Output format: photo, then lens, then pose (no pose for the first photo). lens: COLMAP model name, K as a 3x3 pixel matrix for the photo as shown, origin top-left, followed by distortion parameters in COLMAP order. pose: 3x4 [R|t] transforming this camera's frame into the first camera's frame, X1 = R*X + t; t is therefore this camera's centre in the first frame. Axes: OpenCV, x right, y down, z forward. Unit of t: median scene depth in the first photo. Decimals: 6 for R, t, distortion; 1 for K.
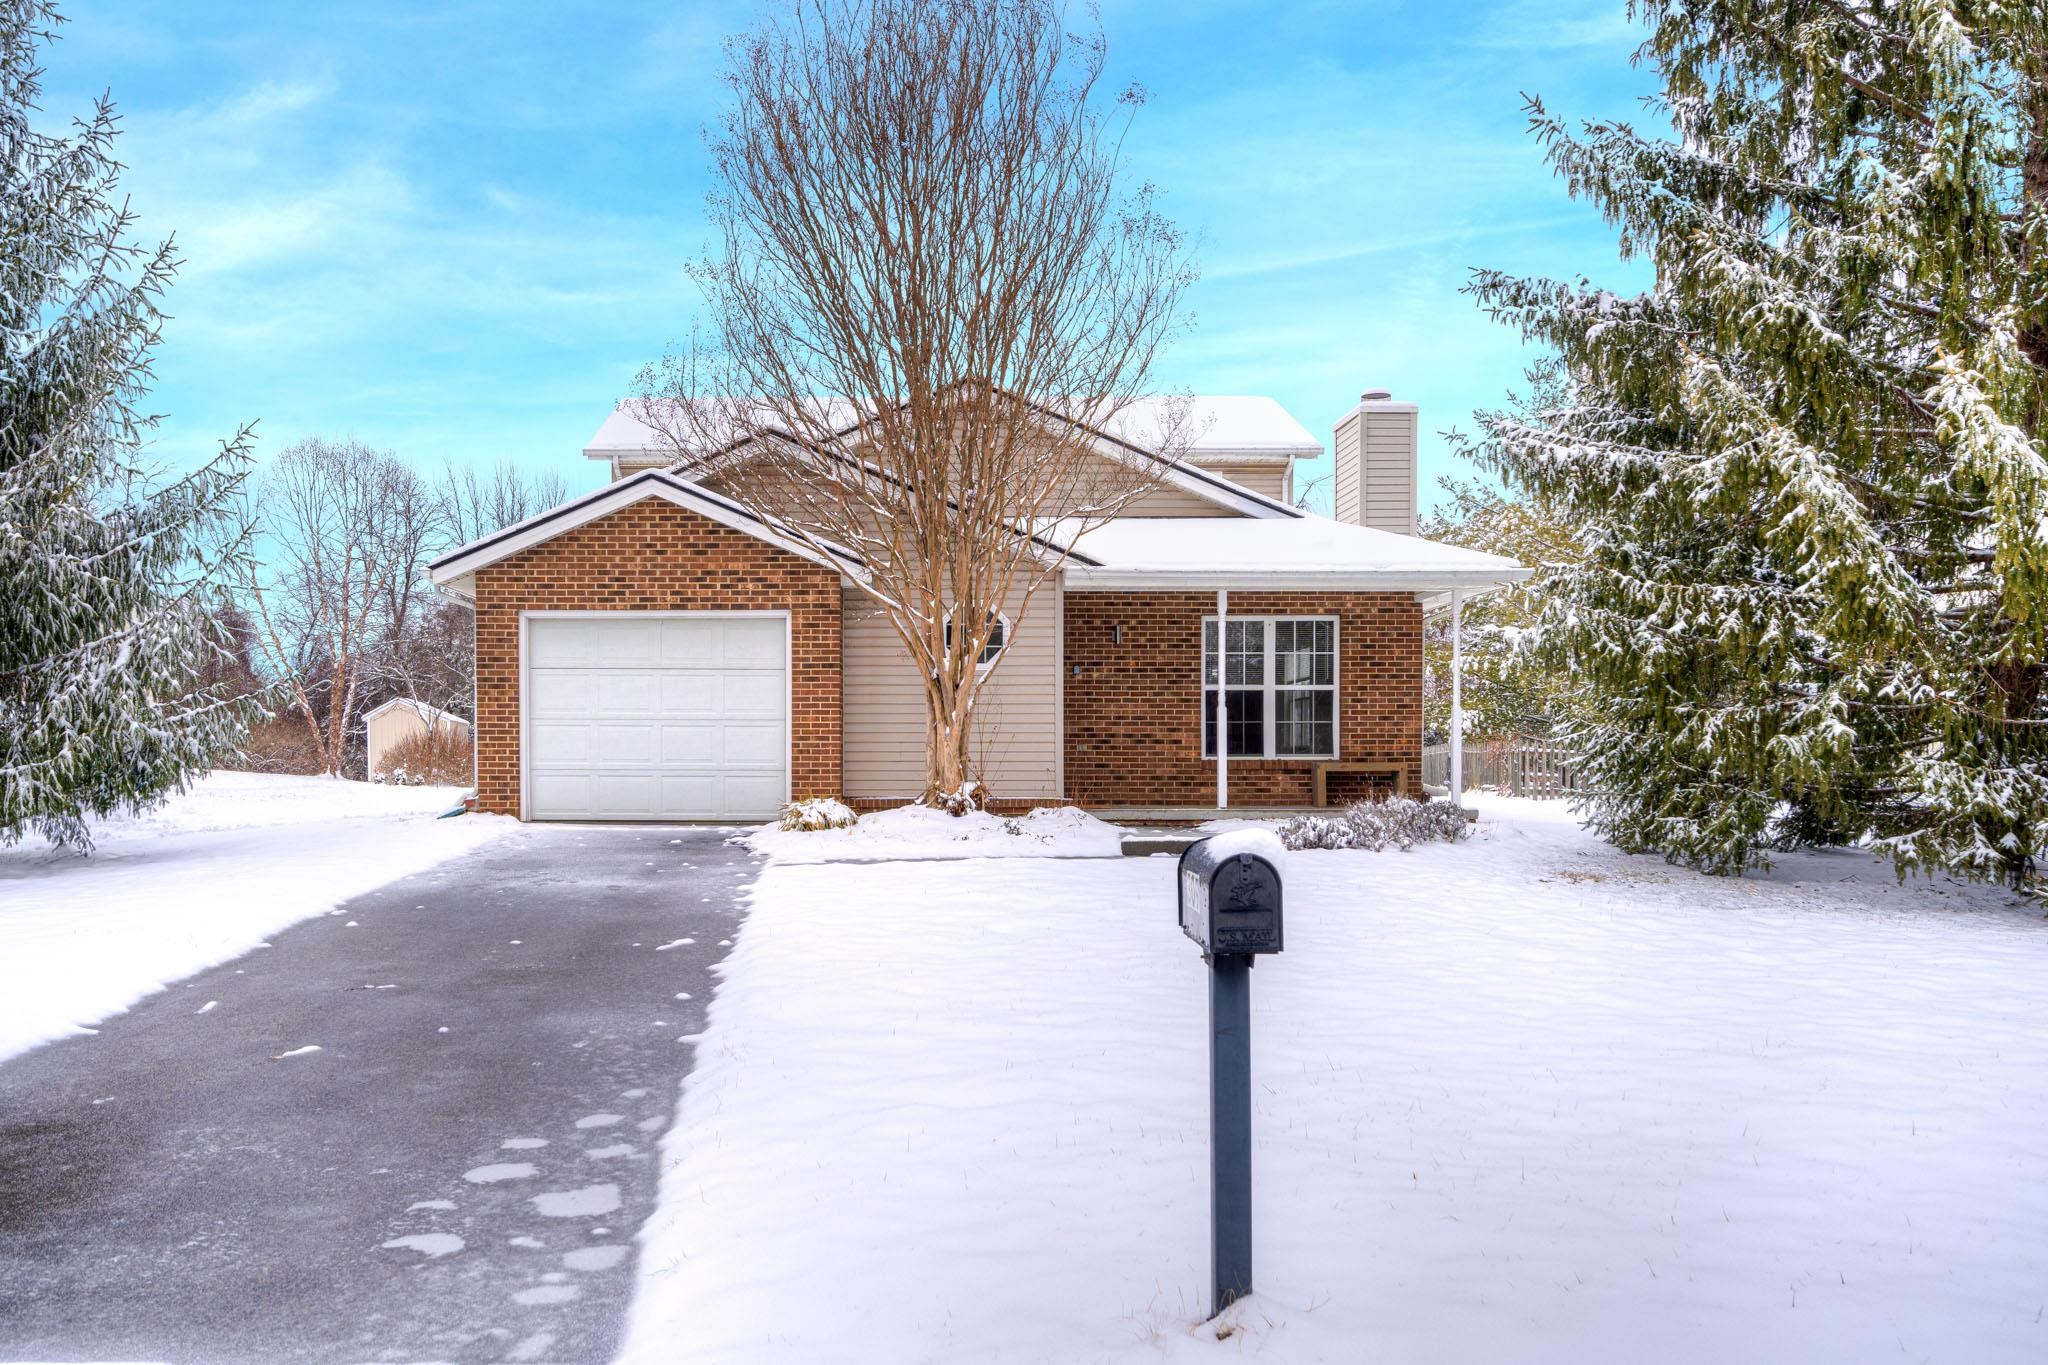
lens RADIAL K [[1735.9, 0, 1024.0], [0, 1735.9, 682.5], [0, 0, 1]] dist [0.015478, 0.002585]
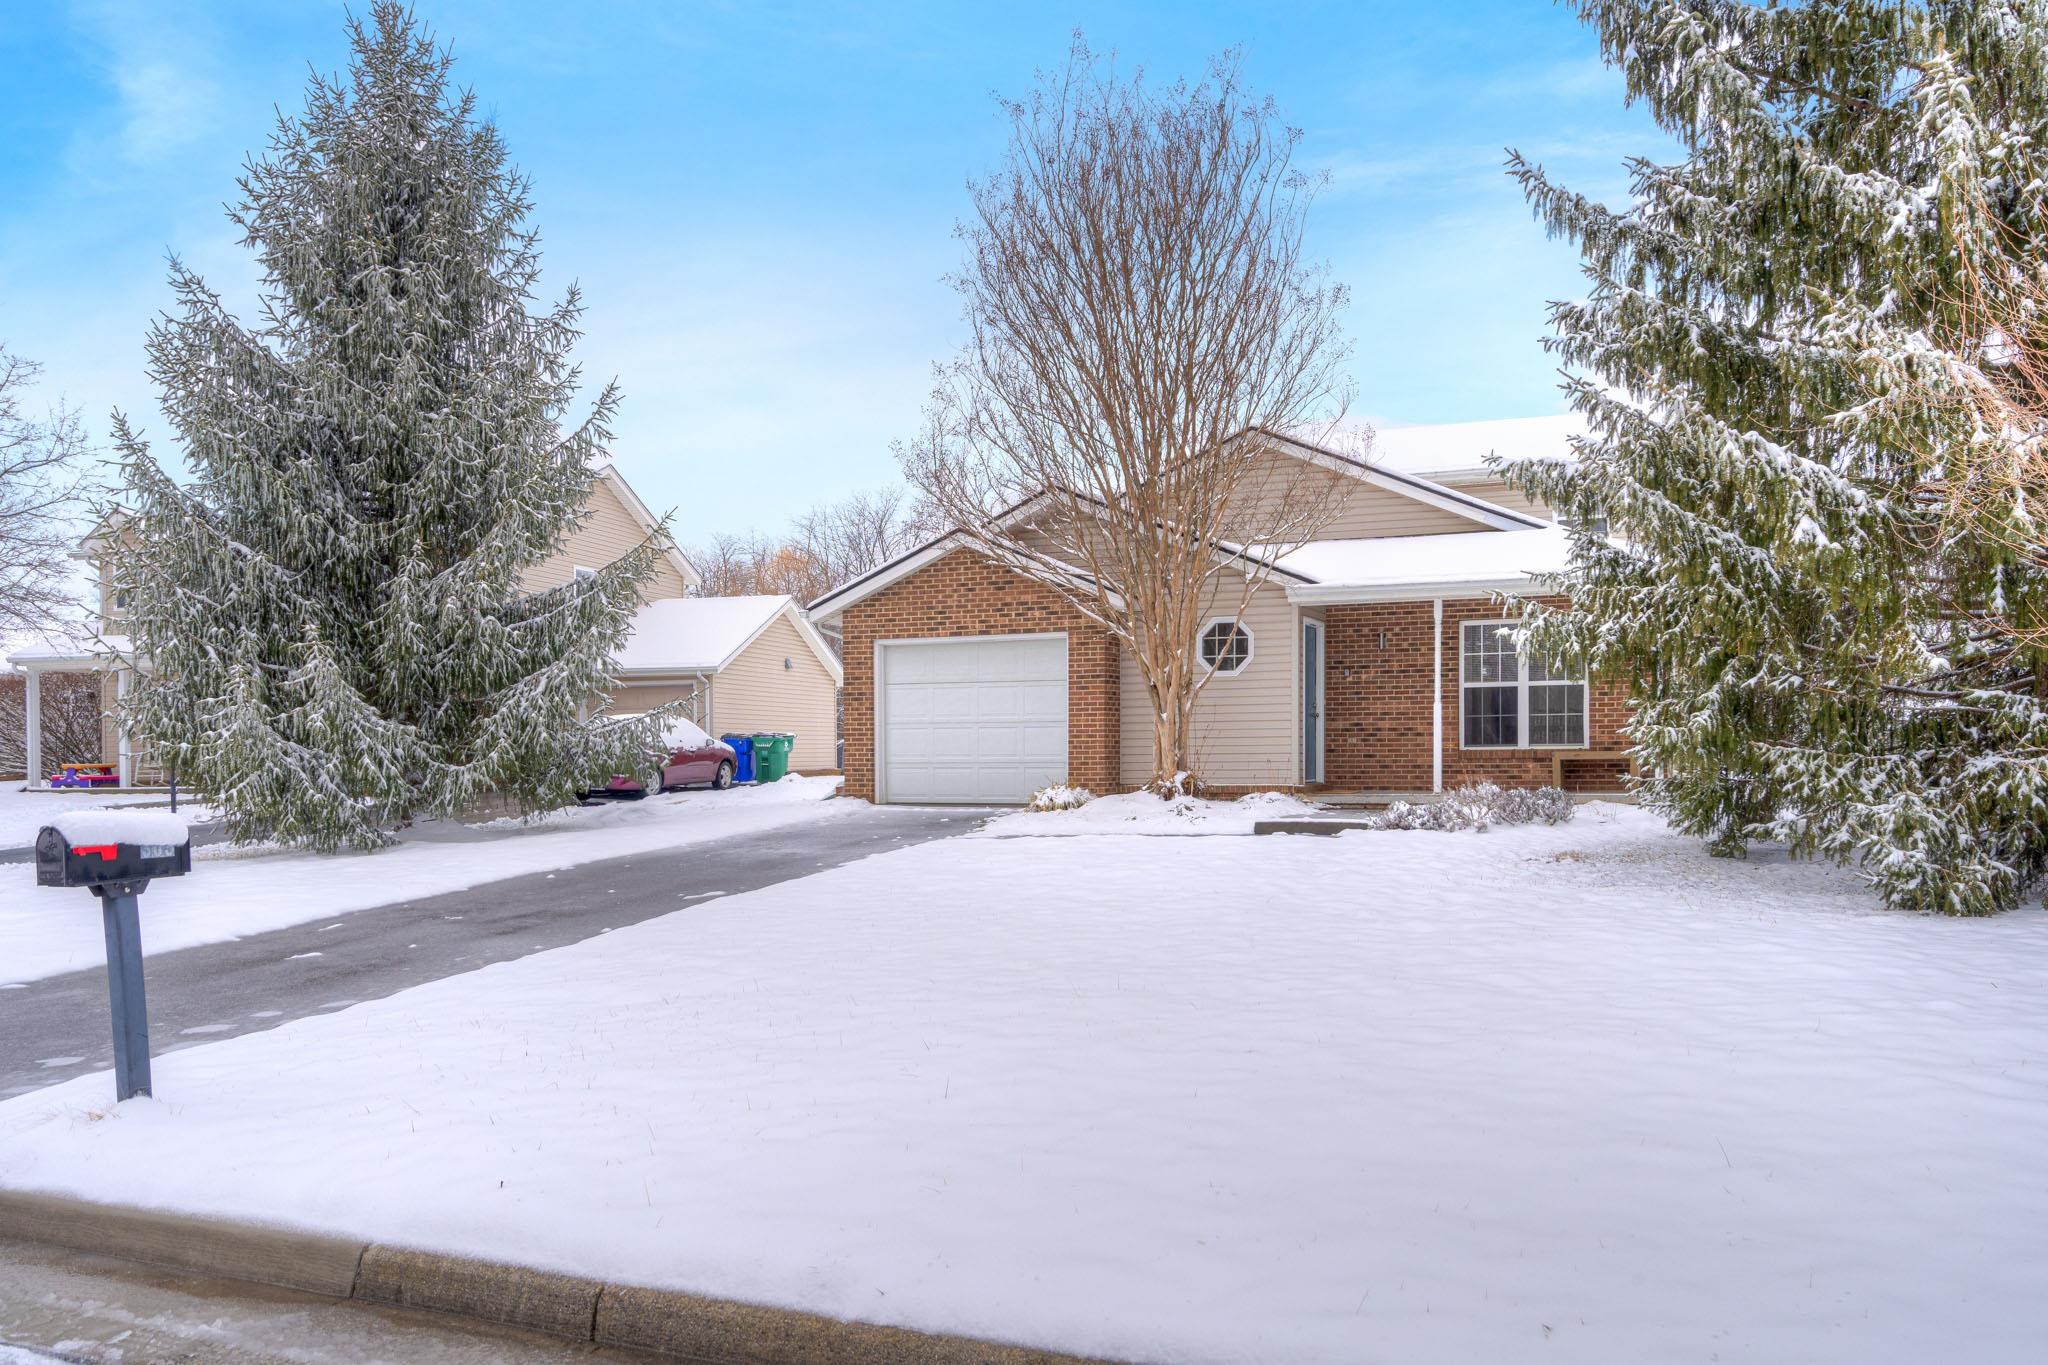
lens RADIAL K [[1498.8, 0, 1024.0], [0, 1498.8, 682.5], [0, 0, 1]] dist [0.001979, -0.001966]
pose [[0.938245, -0.026064, -0.344988, 0.199458], [0.025590, 0.999655, -0.005929, -0.000466], [0.345024, -0.003265, 0.938588, -0.003051]]
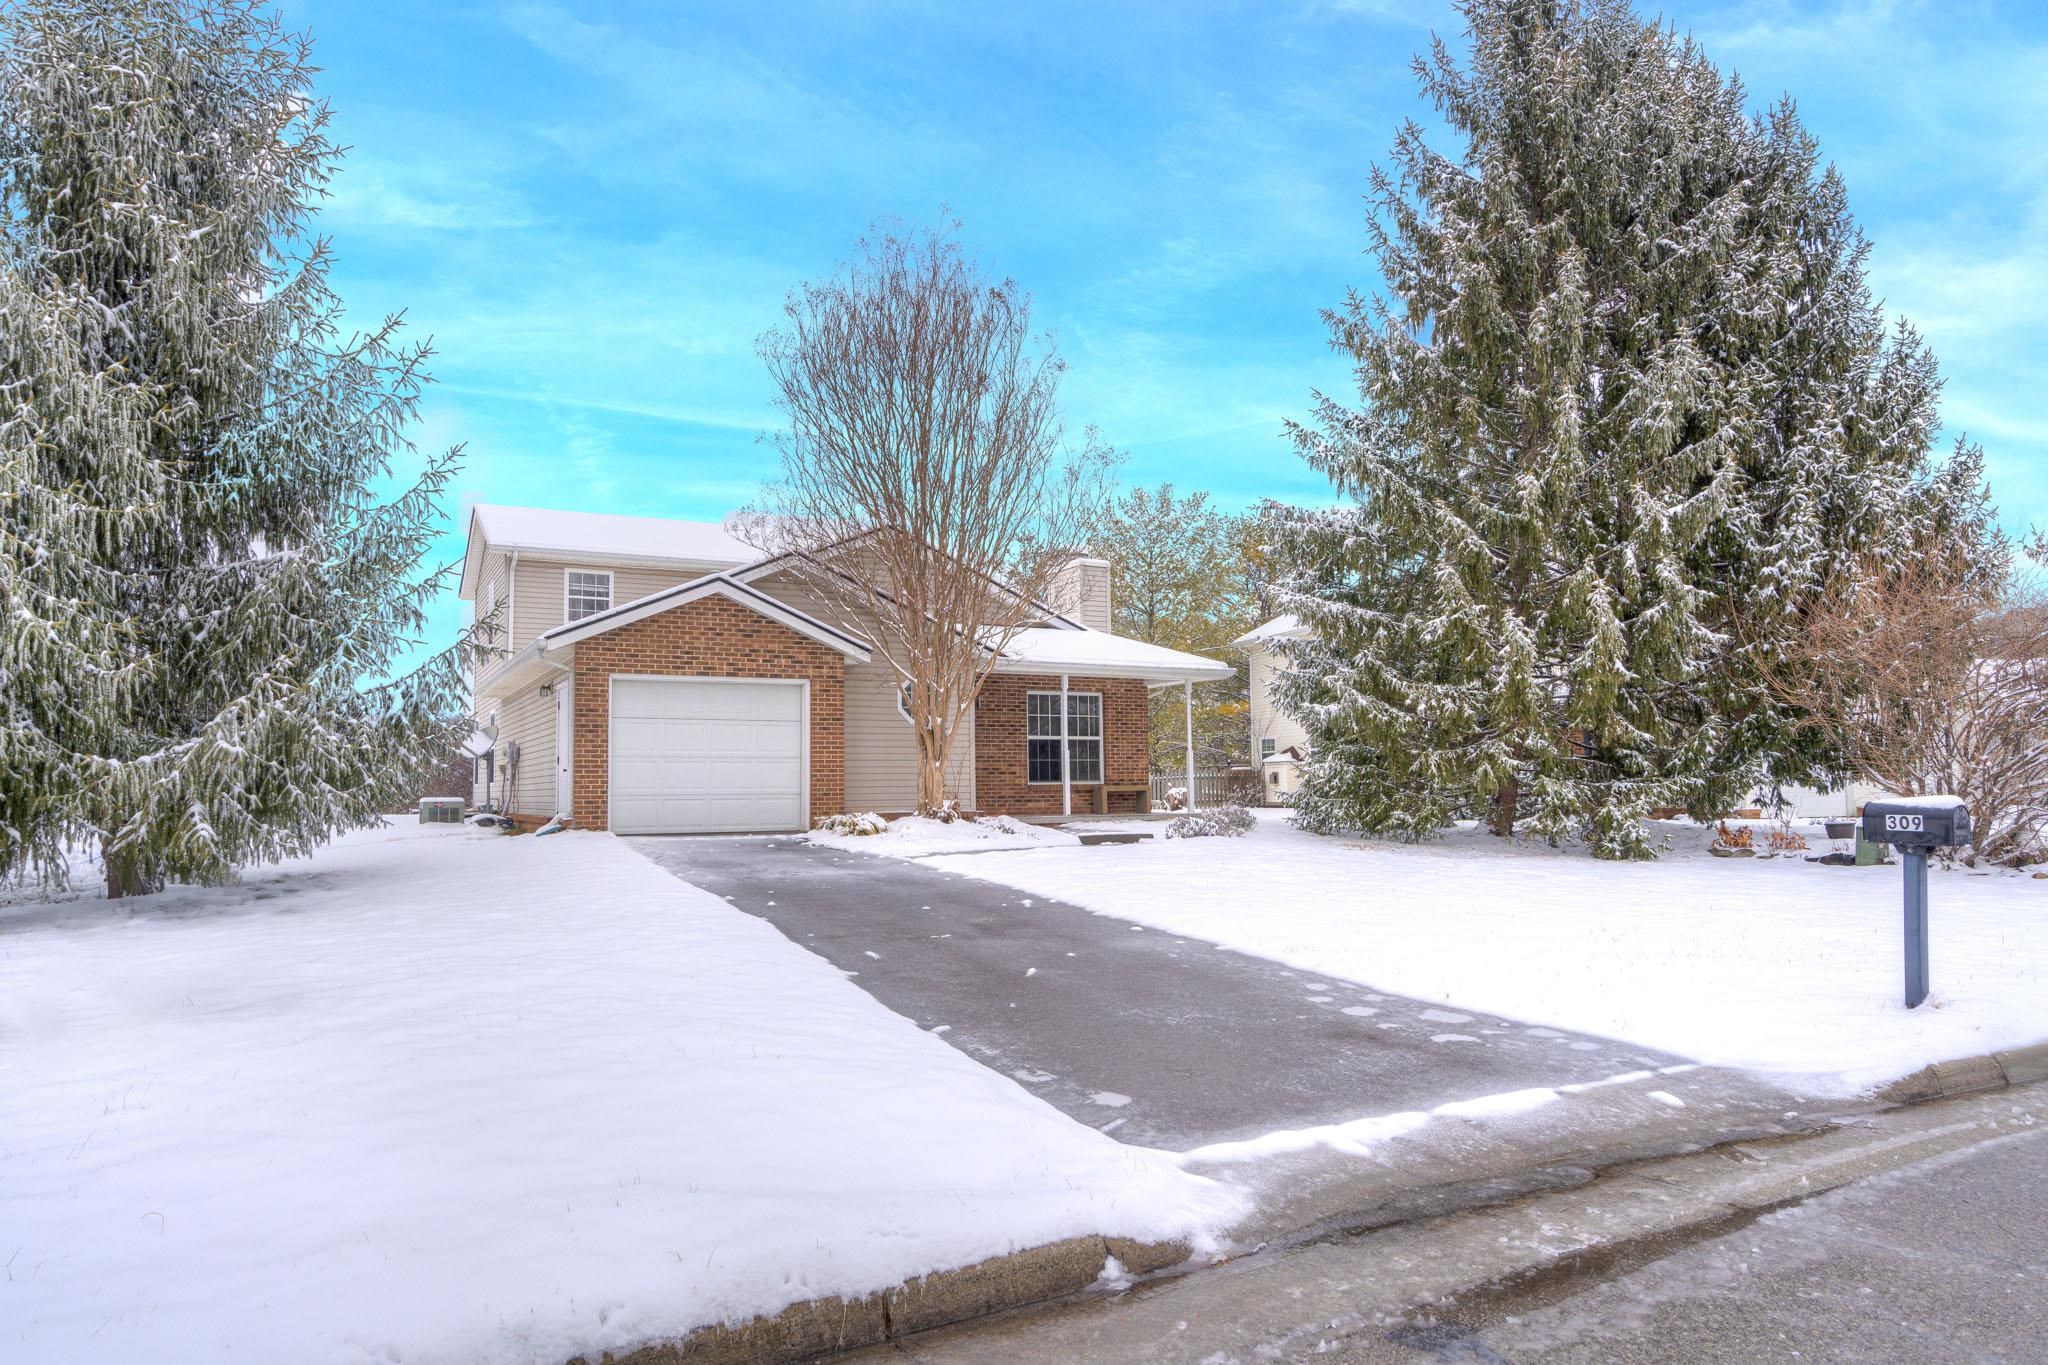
lens RADIAL K [[1273.7, 0, 1024.0], [0, 1273.7, 682.5], [0, 0, 1]] dist [-0.005826, -0.000489]
pose [[0.875788, 0.029970, 0.481765, -0.479358], [-0.009848, 0.998972, -0.044242, 0.004610], [-0.482596, 0.034002, 0.875183, 0.015068]]
